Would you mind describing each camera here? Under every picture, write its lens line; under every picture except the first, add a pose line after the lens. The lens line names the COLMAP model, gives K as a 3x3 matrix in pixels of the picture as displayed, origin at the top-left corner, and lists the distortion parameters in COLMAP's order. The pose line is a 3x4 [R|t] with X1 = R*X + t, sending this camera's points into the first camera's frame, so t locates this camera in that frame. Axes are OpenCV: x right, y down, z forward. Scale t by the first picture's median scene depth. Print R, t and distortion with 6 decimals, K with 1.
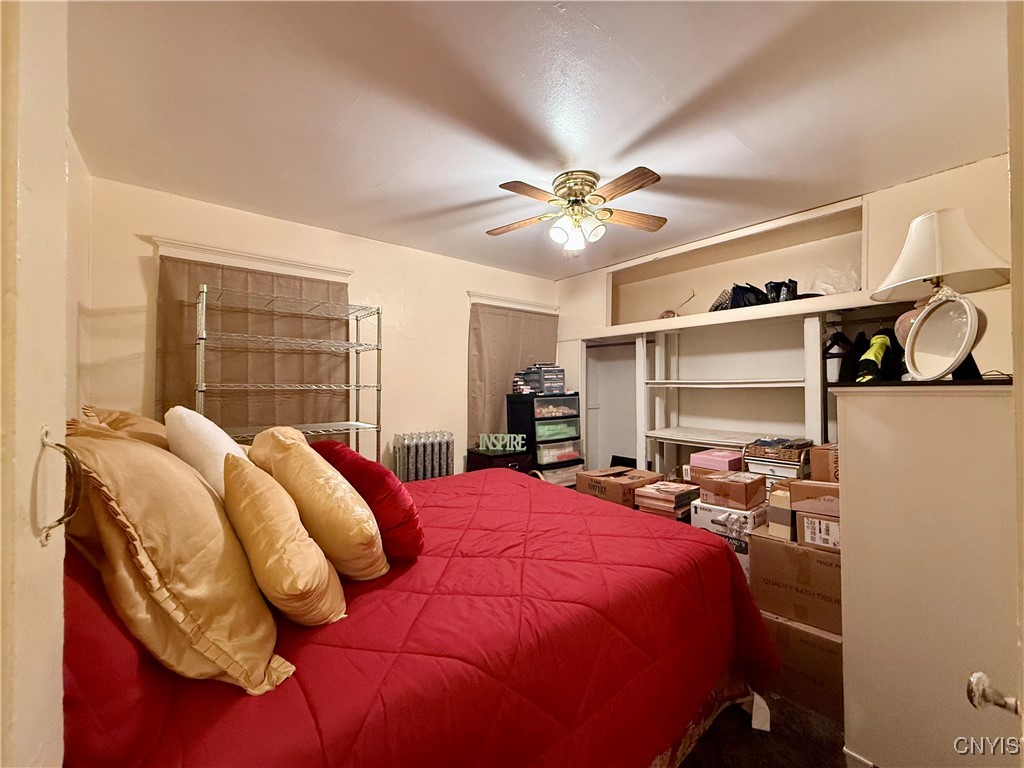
lens RADIAL K [[410.3, 0, 512.0], [0, 410.3, 384.0], [0, 0, 1]] dist [0.000661, 0.000131]
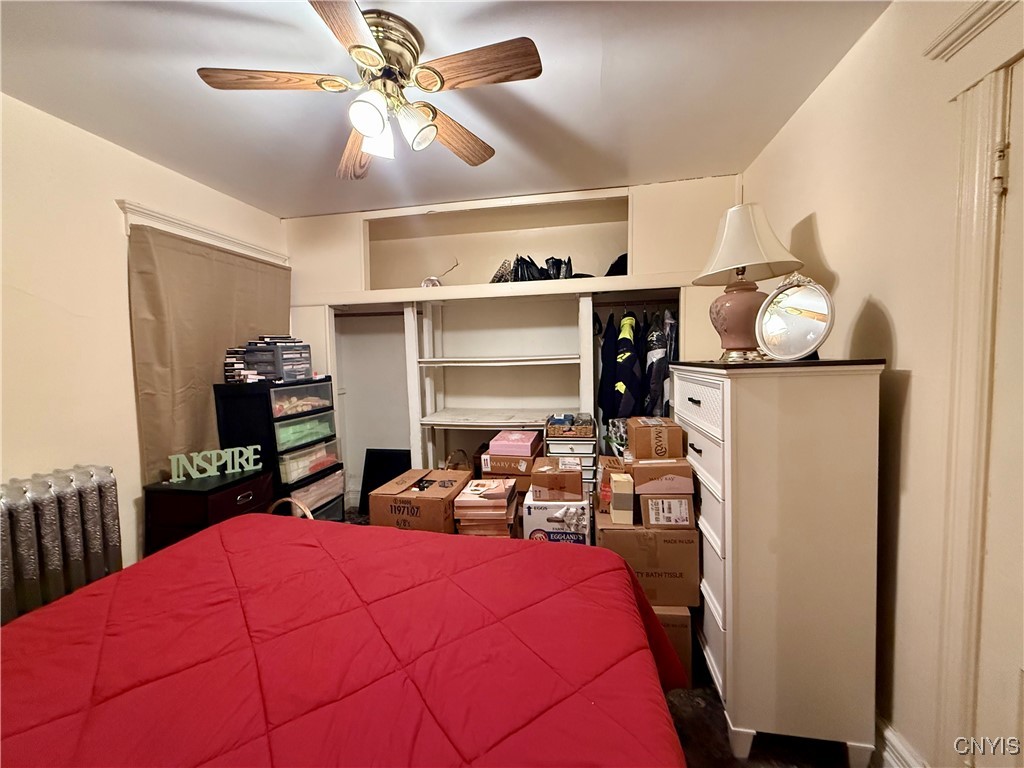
lens RADIAL K [[410.3, 0, 512.0], [0, 410.3, 384.0], [0, 0, 1]] dist [0.000661, 0.000131]
pose [[0.762088, -0.057635, 0.644903, -0.077888], [0.017717, 0.997514, 0.068212, -0.011792], [-0.647231, -0.040558, 0.761214, 0.243127]]
